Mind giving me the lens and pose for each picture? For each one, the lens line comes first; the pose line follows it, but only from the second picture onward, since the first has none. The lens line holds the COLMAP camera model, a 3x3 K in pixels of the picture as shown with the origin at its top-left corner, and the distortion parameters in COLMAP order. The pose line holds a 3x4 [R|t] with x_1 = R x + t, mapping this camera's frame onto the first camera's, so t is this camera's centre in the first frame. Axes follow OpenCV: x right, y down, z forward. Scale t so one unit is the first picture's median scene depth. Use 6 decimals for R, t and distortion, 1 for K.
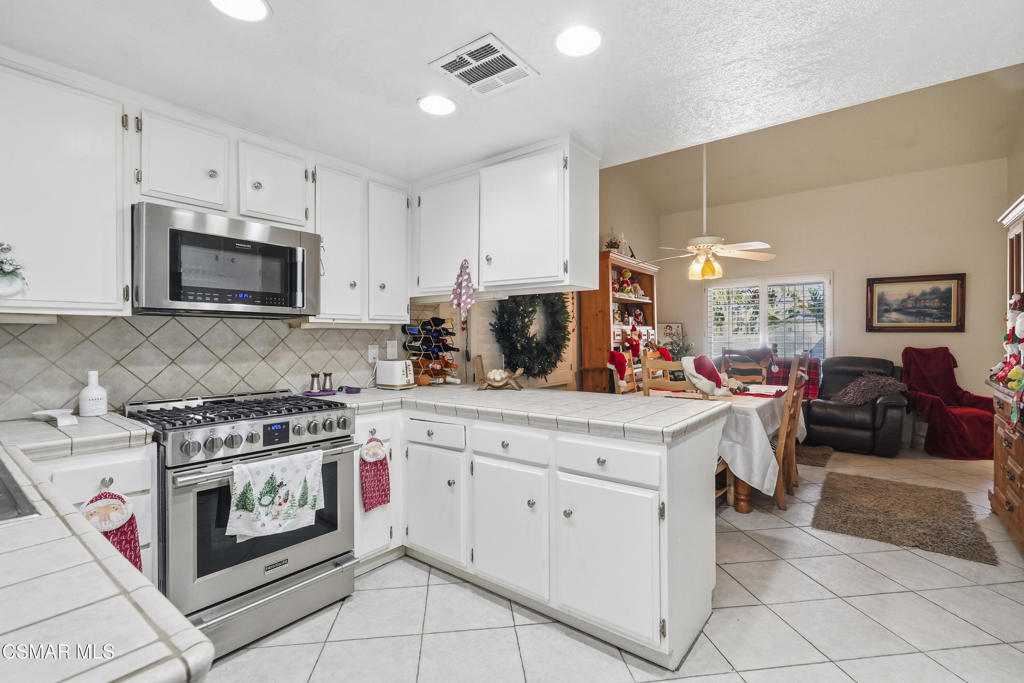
lens RADIAL K [[469.1, 0, 516.1], [0, 469.1, 343.7], [0, 0, 1]] dist [-0.002885, 0.000130]
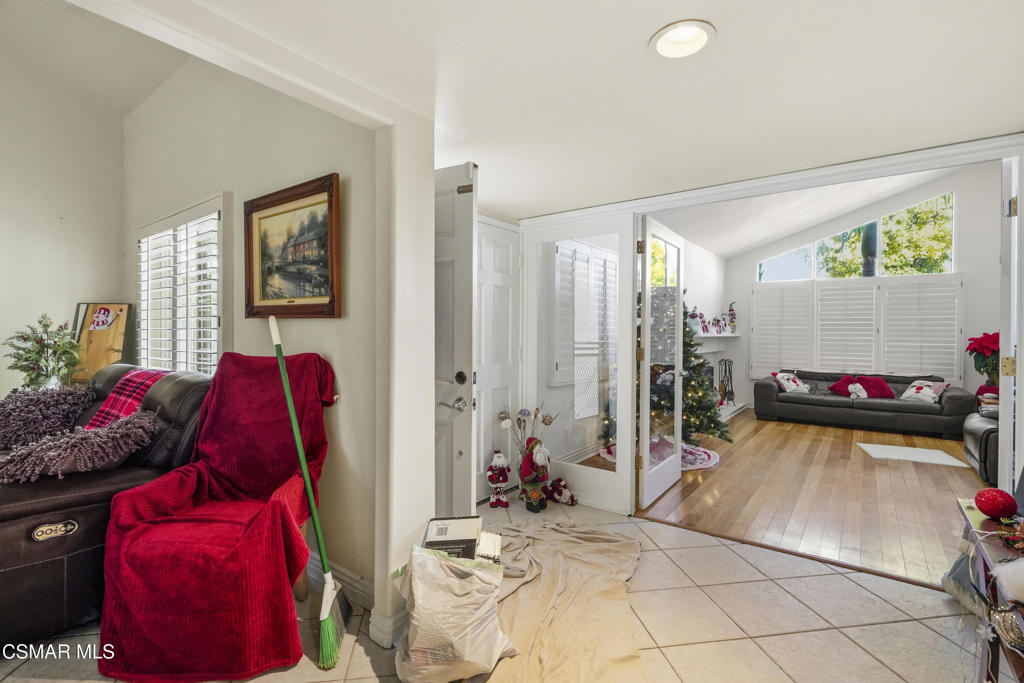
lens RADIAL K [[472.8, 0, 518.0], [0, 472.8, 335.6], [0, 0, 1]] dist [-0.000650, -0.000245]
pose [[0.999745, 0.010262, 0.020120, 1.725611], [-0.010131, 0.999927, -0.006605, -0.012688], [-0.020186, 0.006399, 0.999776, 0.907135]]
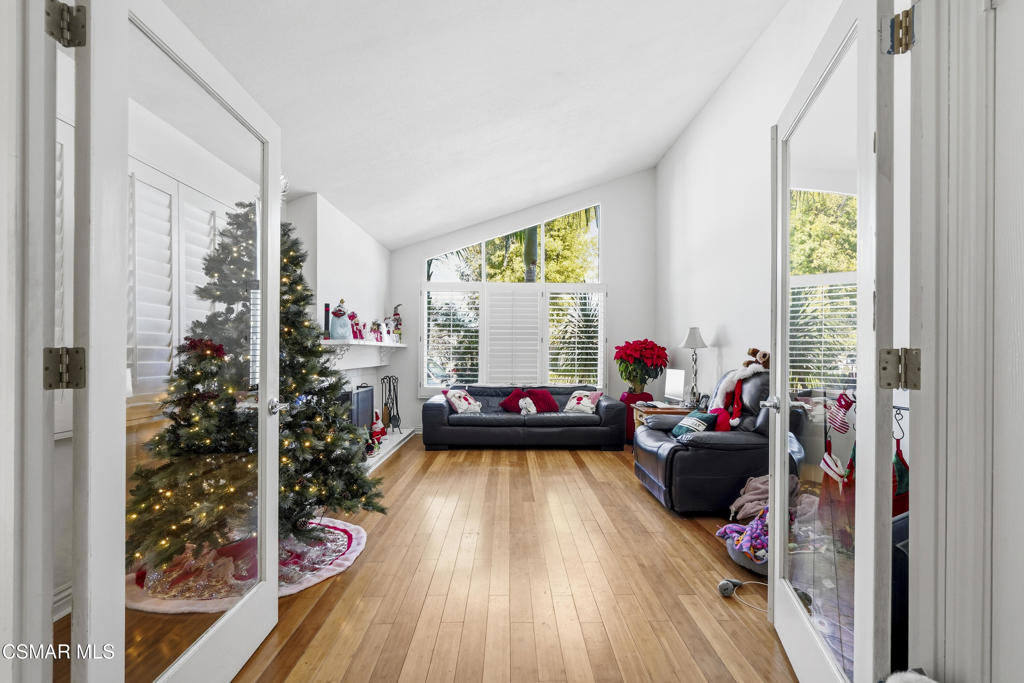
lens RADIAL K [[471.5, 0, 517.3], [0, 471.5, 354.0], [0, 0, 1]] dist [-0.002934, -0.000101]
pose [[0.781013, 0.003941, 0.624503, 2.032204], [0.002691, 0.999950, -0.009676, 0.011628], [-0.624509, 0.009237, 0.780963, 1.460221]]
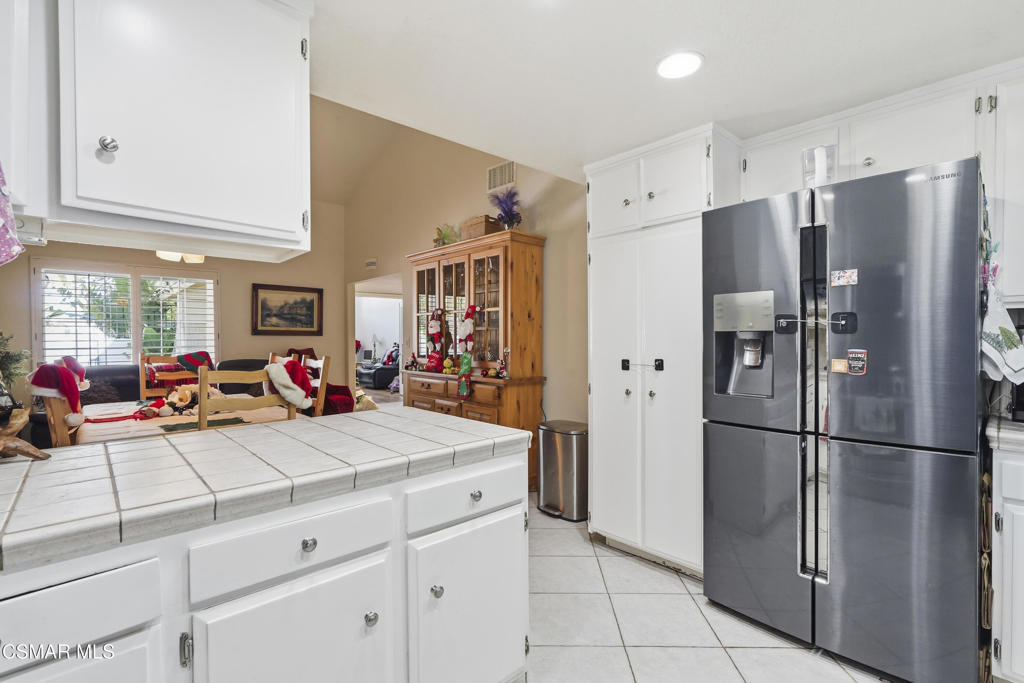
lens RADIAL K [[471.5, 0, 517.3], [0, 471.5, 354.0], [0, 0, 1]] dist [-0.002934, -0.000101]
pose [[0.161496, -0.029729, 0.986426, -0.314637], [0.017561, 0.999474, 0.027247, -0.002288], [-0.986717, 0.012923, 0.161933, 0.441651]]
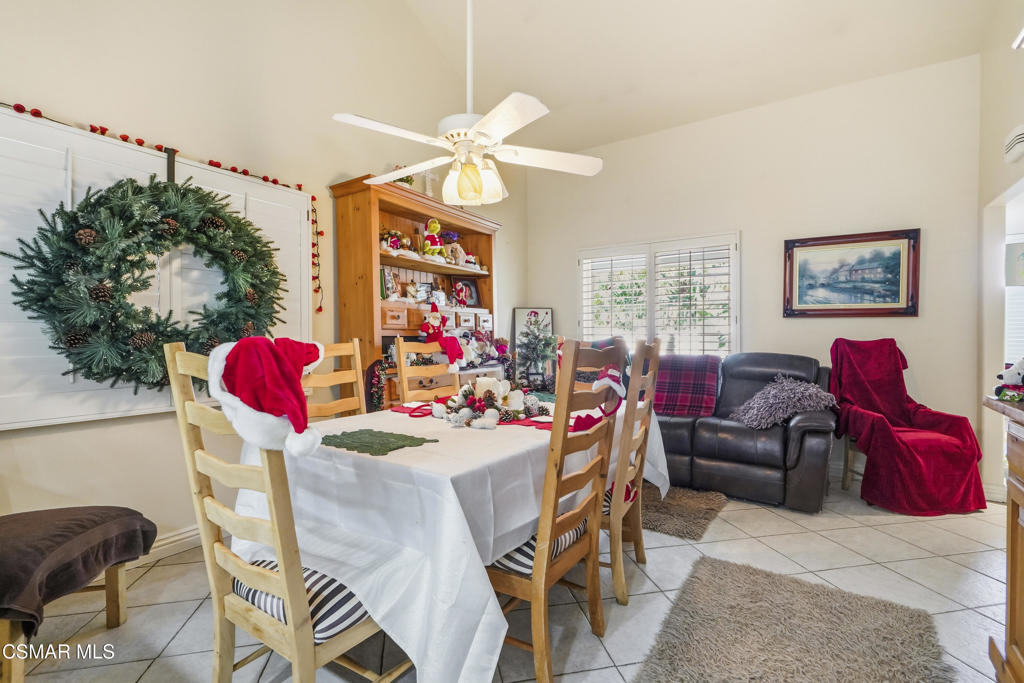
lens RADIAL K [[469.1, 0, 516.1], [0, 469.1, 343.7], [0, 0, 1]] dist [-0.002885, 0.000130]
pose [[0.997001, 0.002823, 0.077343, 0.513635], [-0.002912, 0.999995, 0.001049, 0.024119], [-0.077340, -0.001272, 0.997004, 0.581235]]
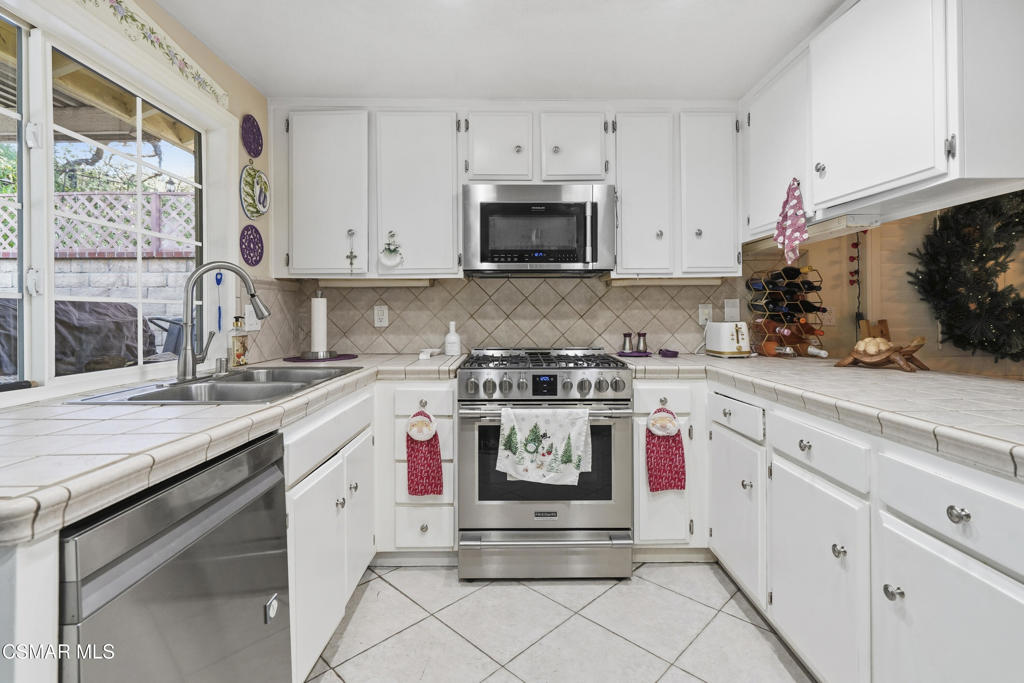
lens RADIAL K [[478.6, 0, 516.6], [0, 478.6, 312.5], [0, 0, 1]] dist [-0.003727, -0.000051]
pose [[0.620334, -0.002942, -0.784332, 0.158290], [-0.004192, 0.999966, -0.007067, 0.024307], [0.784327, 0.007672, 0.620301, 0.179053]]
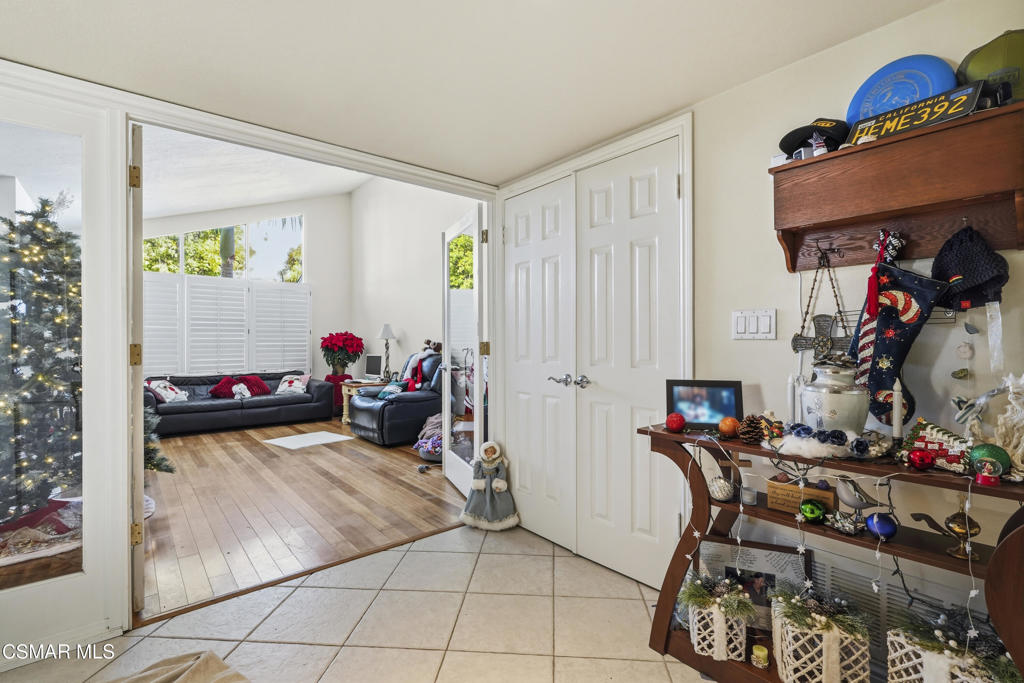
lens RADIAL K [[469.1, 0, 516.1], [0, 469.1, 343.7], [0, 0, 1]] dist [-0.002885, 0.000130]
pose [[0.213647, -0.003600, 0.976904, 1.534614], [0.016032, 0.999871, 0.000178, 0.010133], [-0.976779, 0.015624, 0.213677, 1.288457]]
